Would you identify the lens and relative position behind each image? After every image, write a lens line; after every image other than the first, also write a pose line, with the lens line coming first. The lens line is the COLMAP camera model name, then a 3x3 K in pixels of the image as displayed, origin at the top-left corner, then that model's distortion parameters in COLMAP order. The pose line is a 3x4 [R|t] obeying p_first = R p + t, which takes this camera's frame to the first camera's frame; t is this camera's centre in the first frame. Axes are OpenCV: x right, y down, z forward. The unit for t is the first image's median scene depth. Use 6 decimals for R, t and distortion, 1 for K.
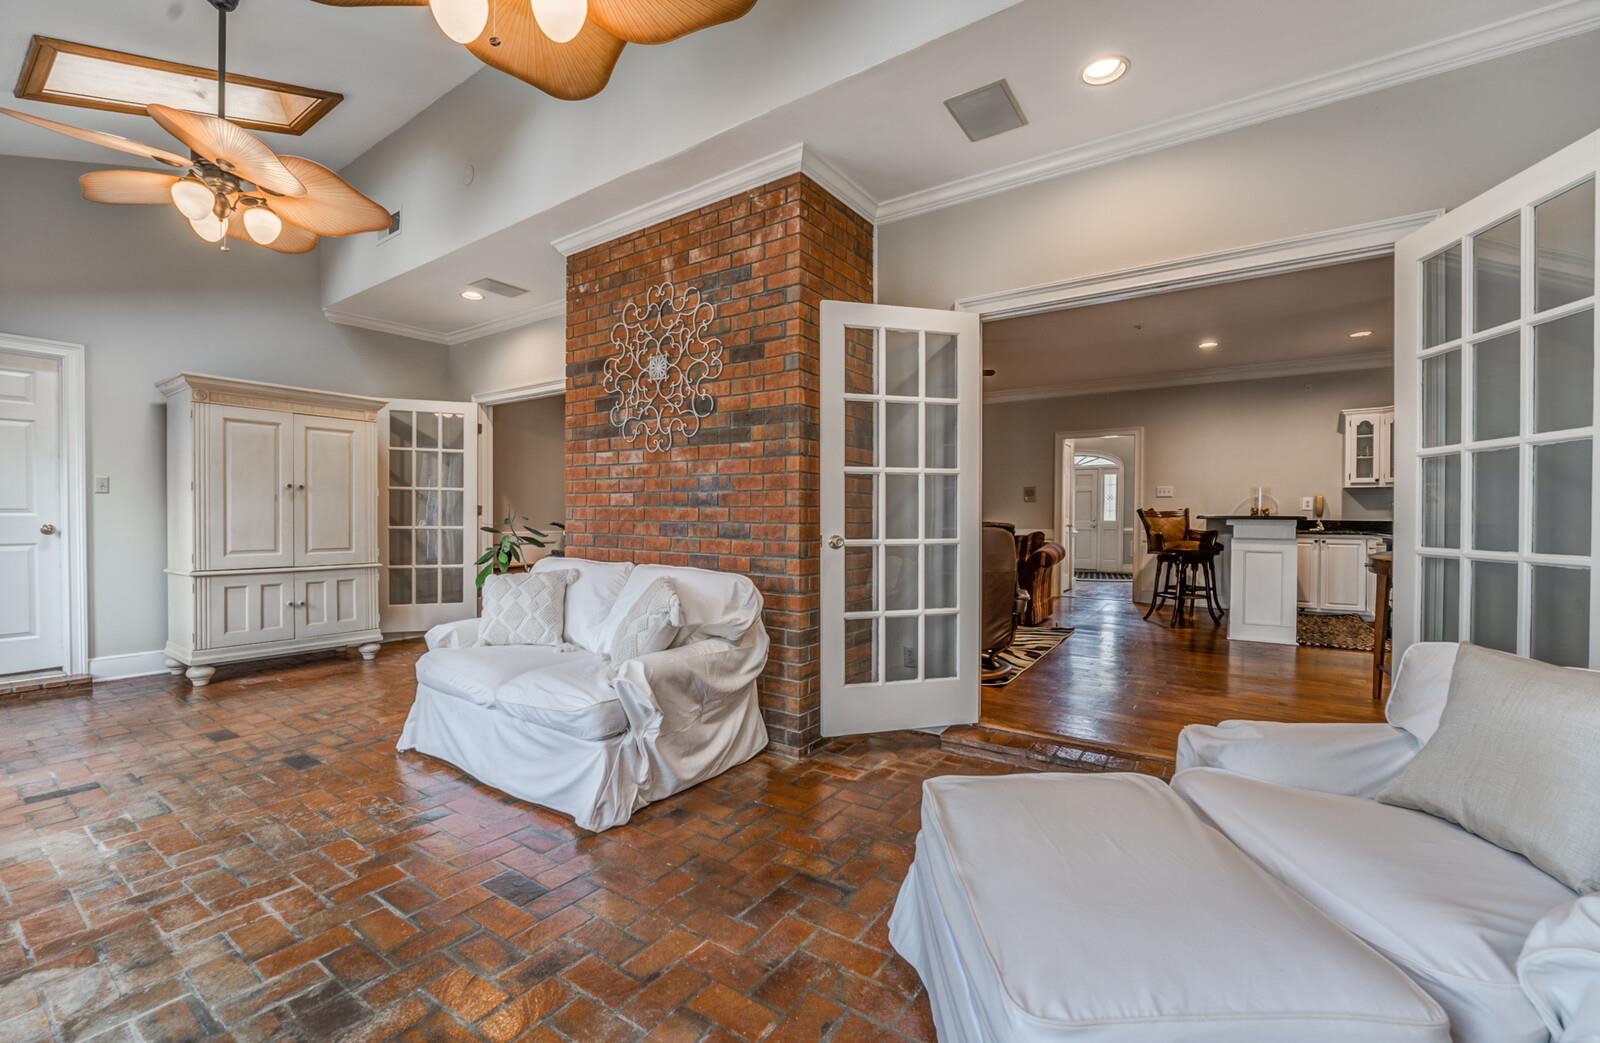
lens RADIAL K [[646.8, 0, 794.8], [0, 646.8, 523.9], [0, 0, 1]] dist [-0.000395, 0.000200]
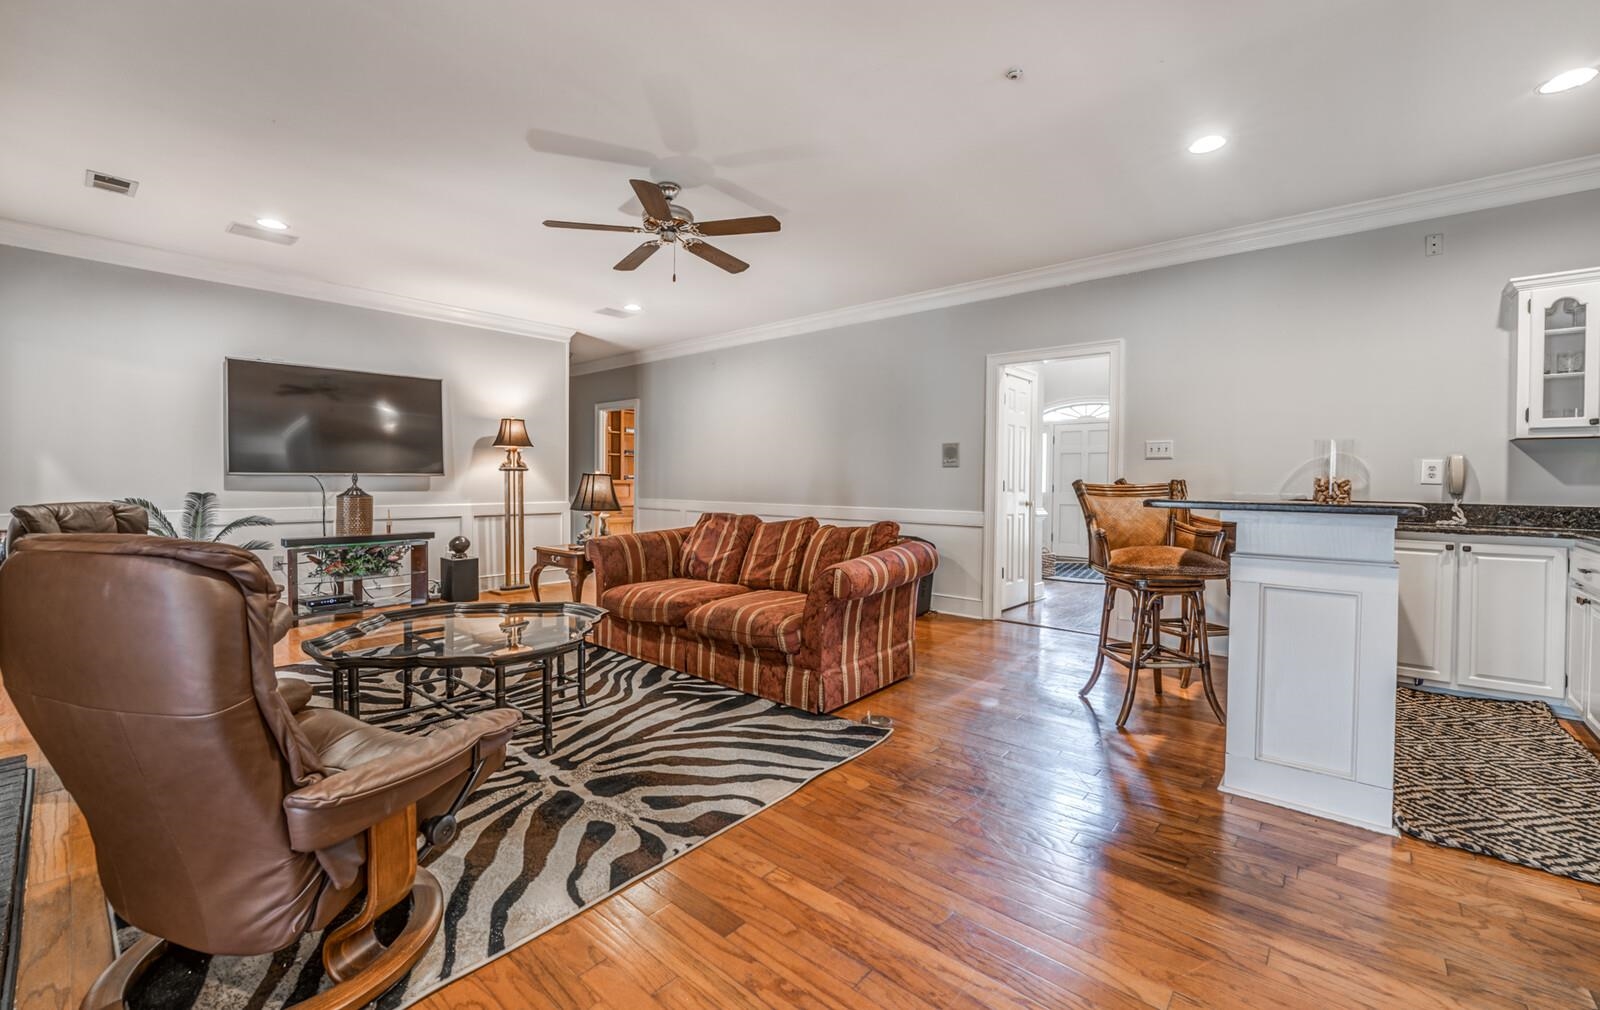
lens RADIAL K [[653.6, 0, 804.4], [0, 653.6, 492.6], [0, 0, 1]] dist [0.002711, 0.000335]
pose [[0.995293, 0.003660, -0.096842, 0.368481], [-0.003163, 0.999981, 0.005291, -0.016147], [0.096859, -0.004960, 0.995286, 0.459655]]
